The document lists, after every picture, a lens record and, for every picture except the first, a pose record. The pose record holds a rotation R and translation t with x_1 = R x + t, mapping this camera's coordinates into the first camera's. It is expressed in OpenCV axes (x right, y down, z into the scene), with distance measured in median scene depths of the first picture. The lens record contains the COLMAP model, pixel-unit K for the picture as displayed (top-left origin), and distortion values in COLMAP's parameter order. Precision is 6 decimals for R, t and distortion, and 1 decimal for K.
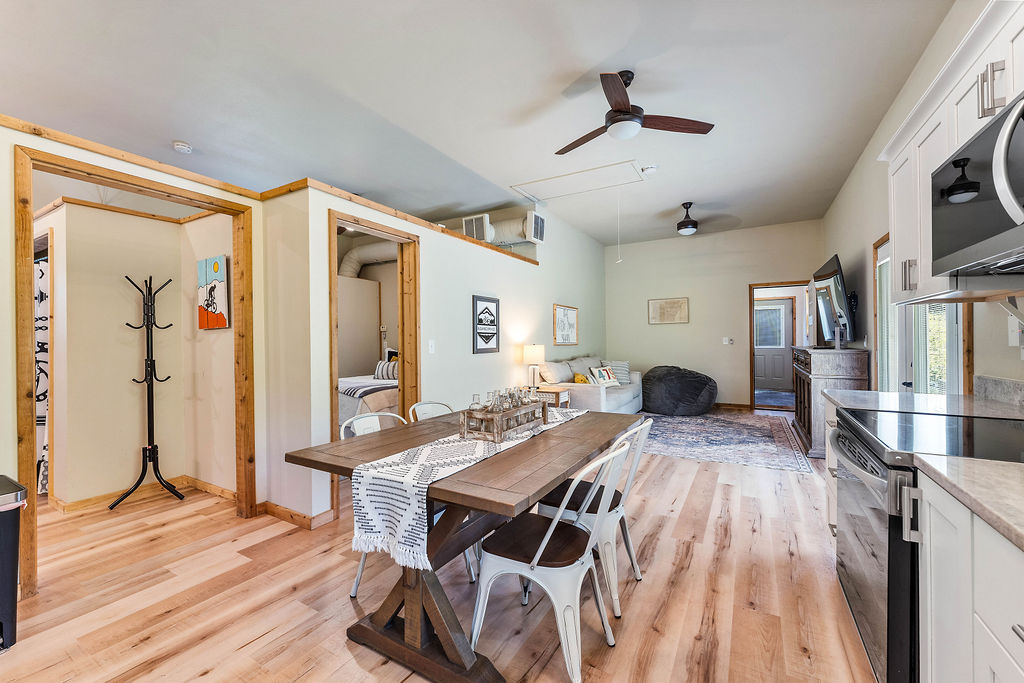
lens RADIAL K [[408.8, 0, 512.0], [0, 408.8, 341.5], [0, 0, 1]] dist [0.001361, -0.000012]
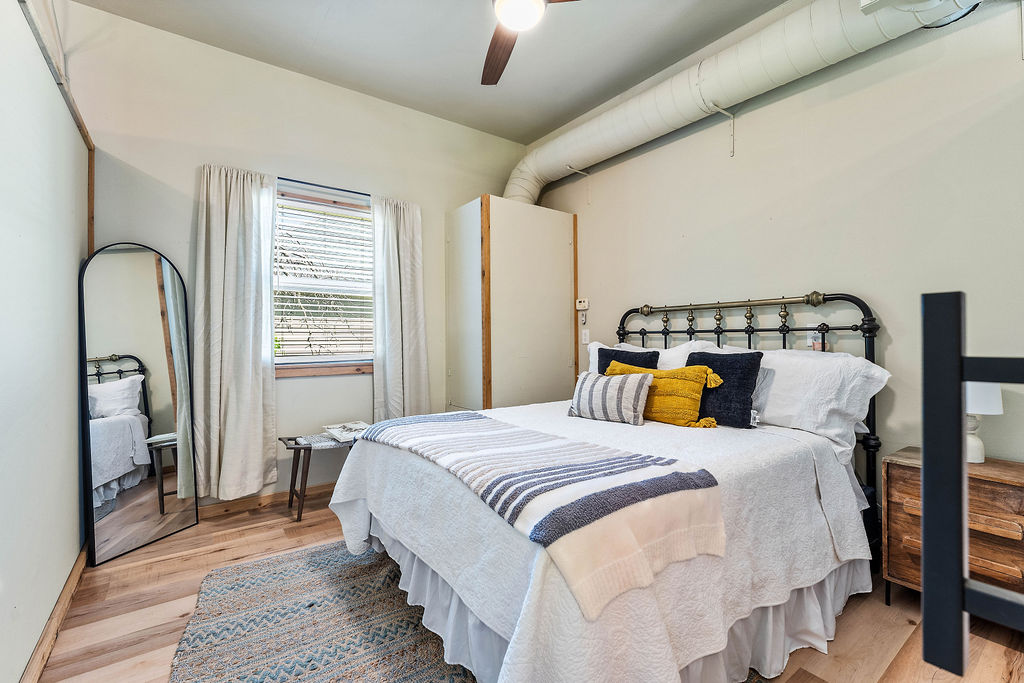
lens RADIAL K [[450.9, 0, 512.0], [0, 450.9, 341.5], [0, 0, 1]] dist [0.000007, -0.000003]
pose [[0.916013, 0.008362, -0.401062, -0.190730], [-0.007504, 0.999965, 0.003709, 0.014395], [0.401079, -0.000388, 0.916043, 0.510798]]
